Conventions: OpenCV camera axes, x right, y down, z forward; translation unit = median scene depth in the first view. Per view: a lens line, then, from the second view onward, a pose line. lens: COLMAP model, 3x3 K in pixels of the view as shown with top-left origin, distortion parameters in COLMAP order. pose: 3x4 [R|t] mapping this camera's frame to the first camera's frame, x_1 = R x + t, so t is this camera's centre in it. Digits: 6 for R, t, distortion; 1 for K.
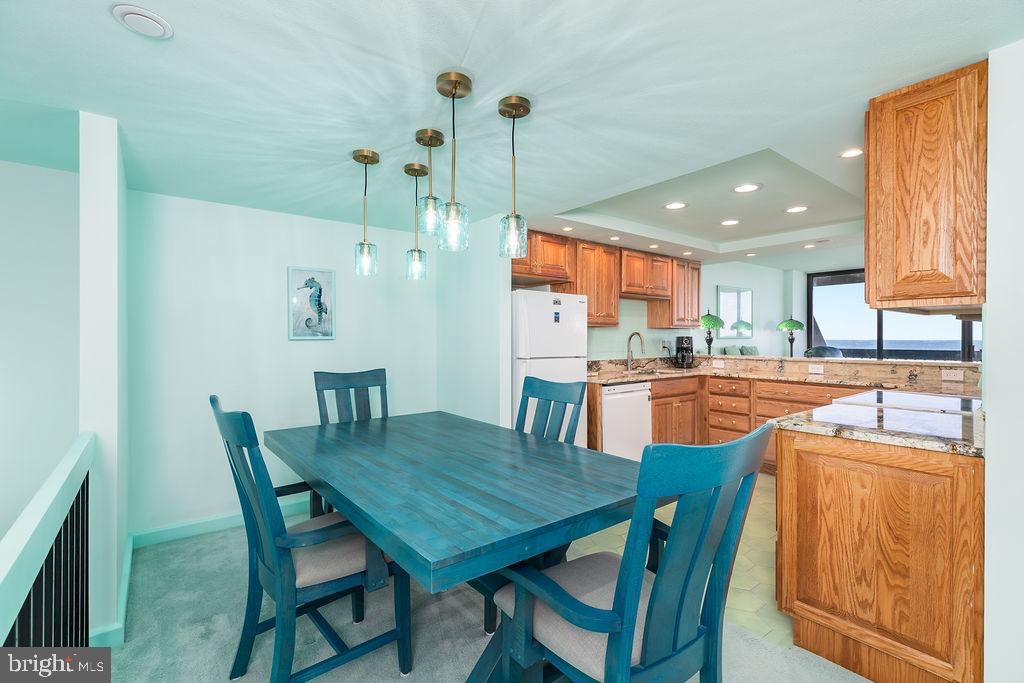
lens RADIAL K [[462.2, 0, 512.6], [0, 462.2, 335.2], [0, 0, 1]] dist [0.000780, 0.000628]
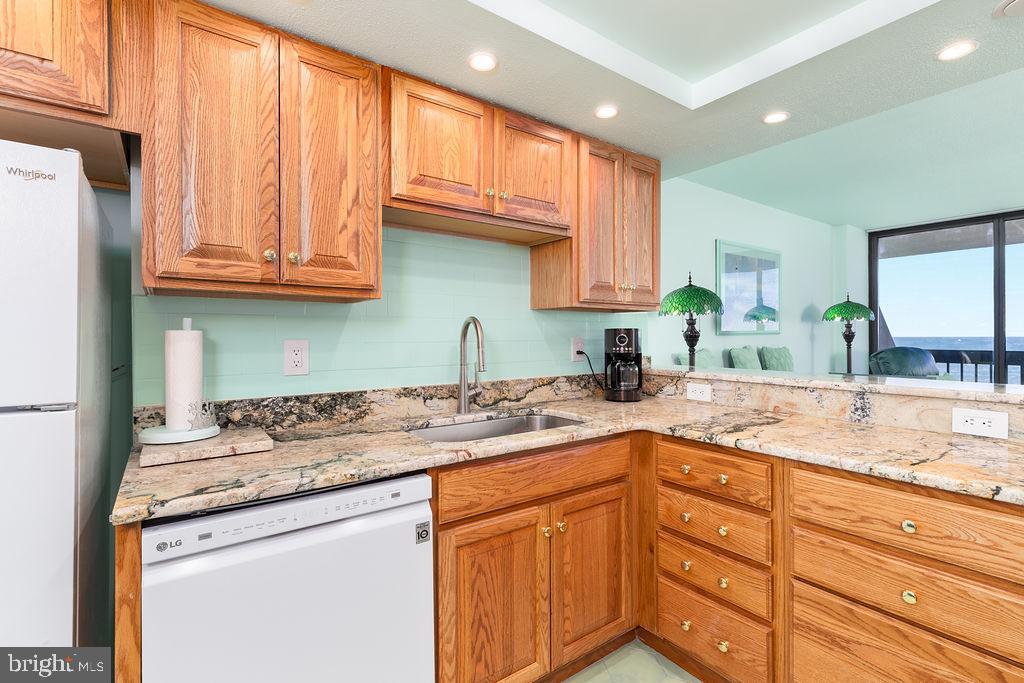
lens RADIAL K [[469.0, 0, 508.9], [0, 469.0, 331.2], [0, 0, 1]] dist [0.002120, 0.000287]
pose [[0.998883, -0.003317, -0.047132, 0.366101], [0.003075, 0.999982, -0.005214, 0.009488], [0.047148, 0.005063, 0.998875, 0.702942]]
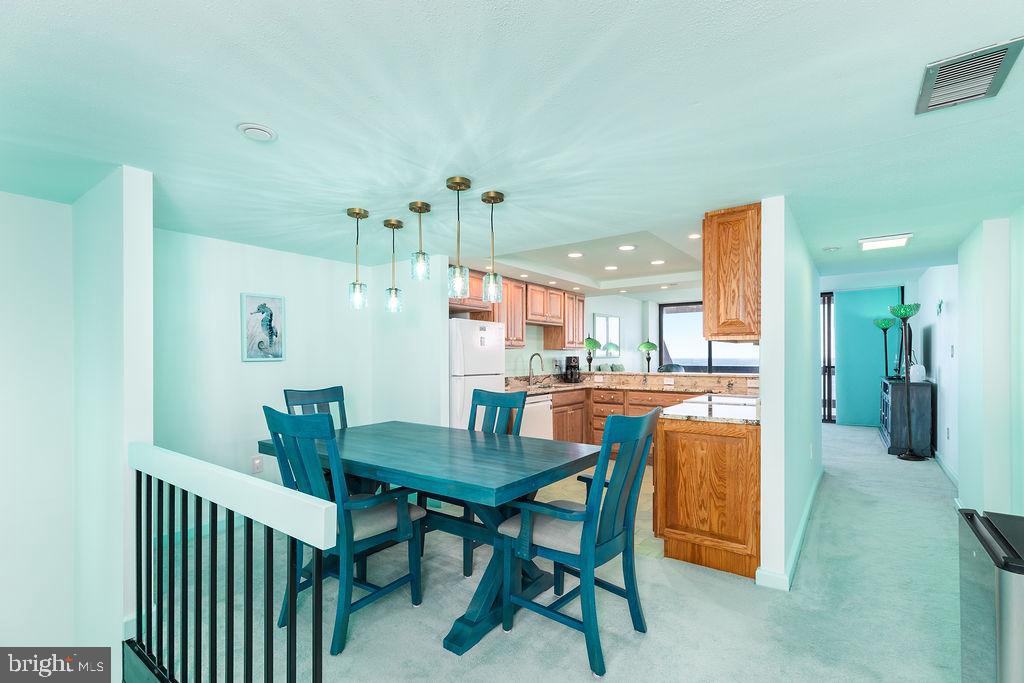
lens RADIAL K [[469.0, 0, 514.1], [0, 469.0, 352.7], [0, 0, 1]] dist [0.001151, 0.000232]
pose [[0.962076, -0.000738, 0.272782, -0.138189], [0.001774, 0.999992, -0.003552, -0.003847], [-0.272777, 0.003901, 0.962069, -0.171317]]
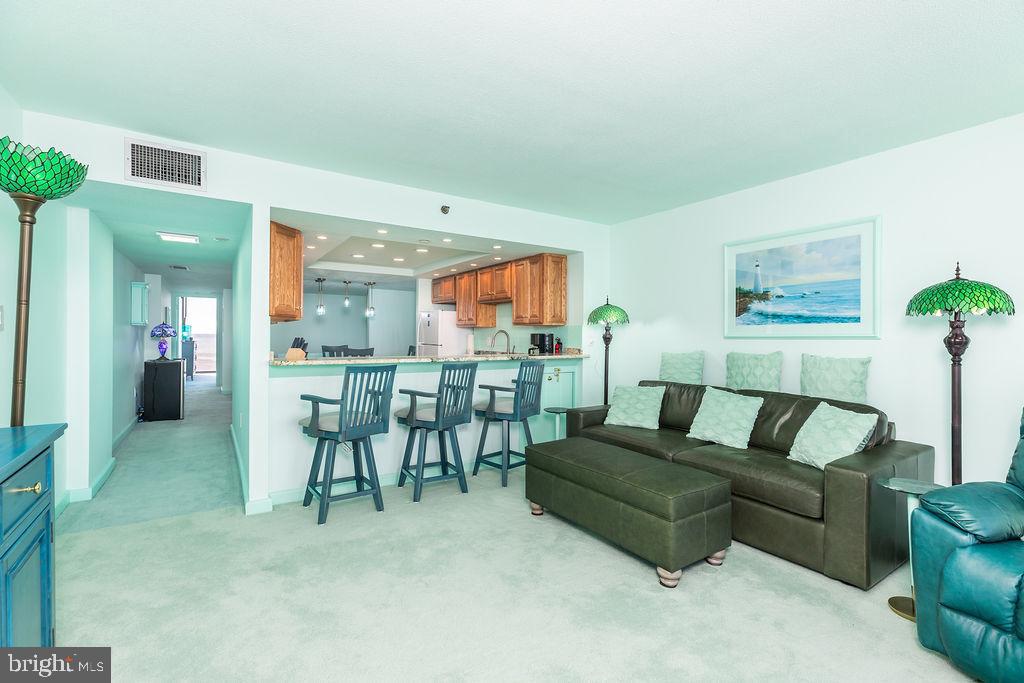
lens RADIAL K [[455.4, 0, 515.8], [0, 455.4, 337.9], [0, 0, 1]] dist [-0.007637, -0.000481]
pose [[-0.078994, 0.001210, -0.996874, 1.712679], [-0.006319, 0.999979, 0.001715, 0.013964], [0.996855, 0.006435, -0.078984, 1.318297]]
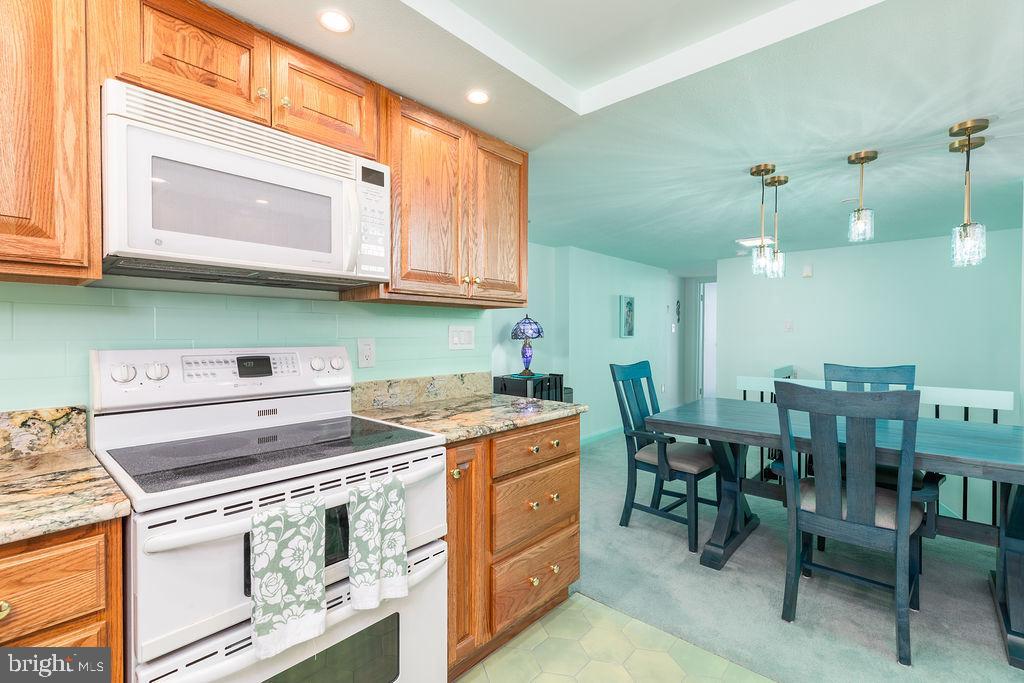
lens RADIAL K [[469.0, 0, 514.1], [0, 469.0, 352.7], [0, 0, 1]] dist [0.001151, 0.000232]
pose [[-0.984810, 0.001180, -0.173632, 0.440550], [-0.004013, 0.999555, 0.029555, 0.020763], [0.173590, 0.029803, -0.984367, 0.992171]]
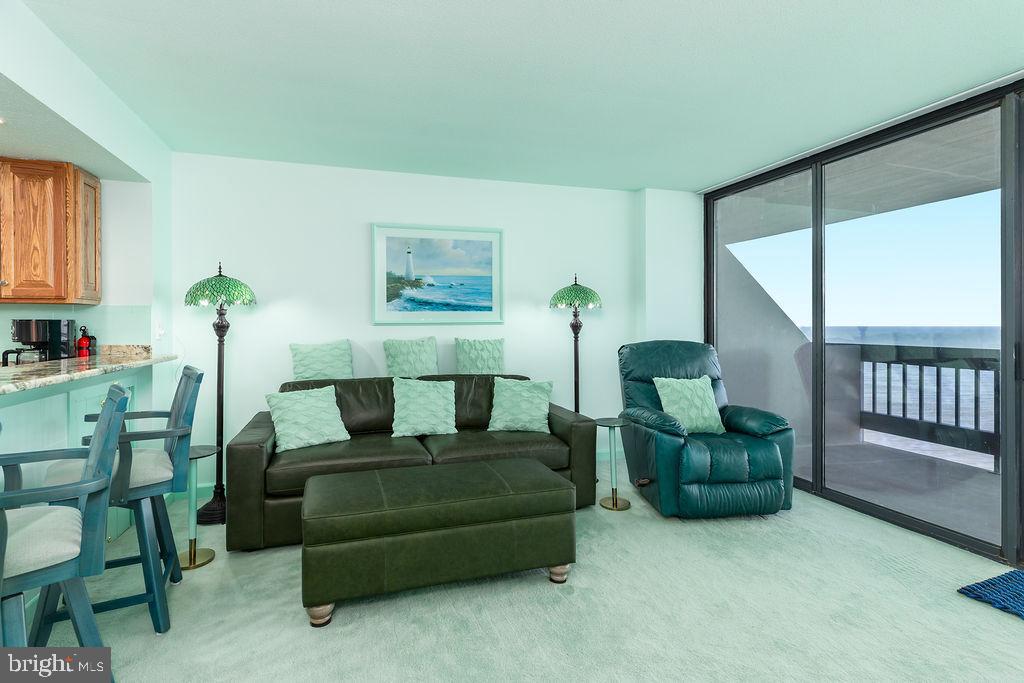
lens RADIAL K [[470.8, 0, 478.8], [0, 470.8, 325.2], [0, 0, 1]] dist [0.000513, 0.000102]
pose [[0.928497, -0.001917, -0.371335, 1.269095], [0.003903, 0.999982, 0.004596, 0.010827], [0.371319, -0.005716, 0.928488, 0.914220]]
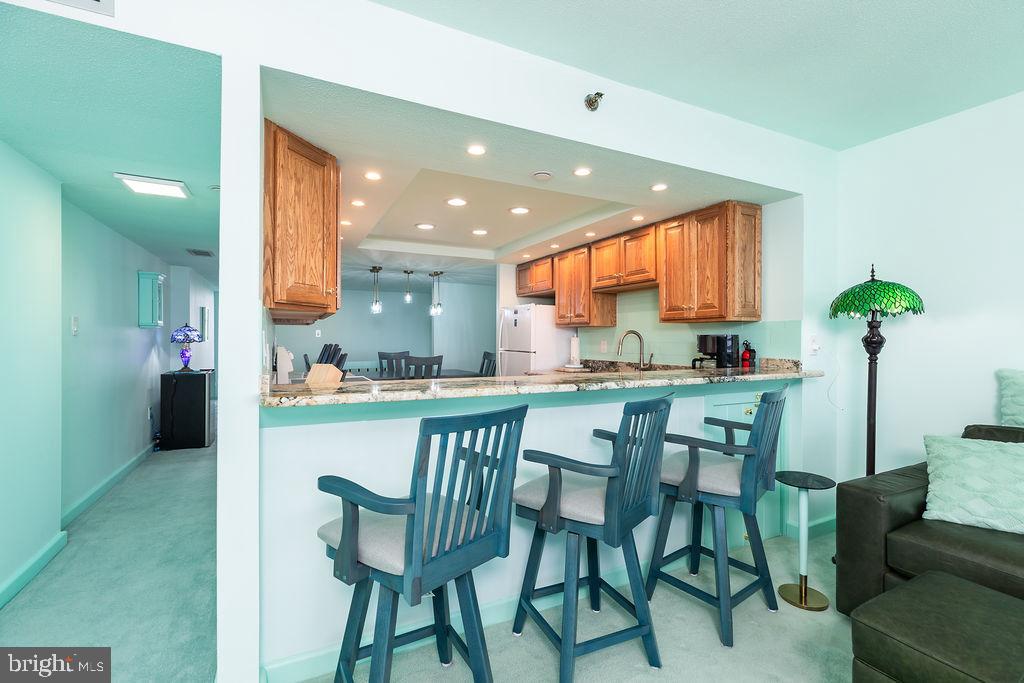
lens RADIAL K [[455.4, 0, 515.8], [0, 455.4, 337.9], [0, 0, 1]] dist [-0.007637, -0.000481]
pose [[-0.193494, -0.004584, -0.981091, 1.287819], [-0.001101, 0.999989, -0.004455, 0.012692], [0.981101, 0.000218, -0.193497, 1.107954]]
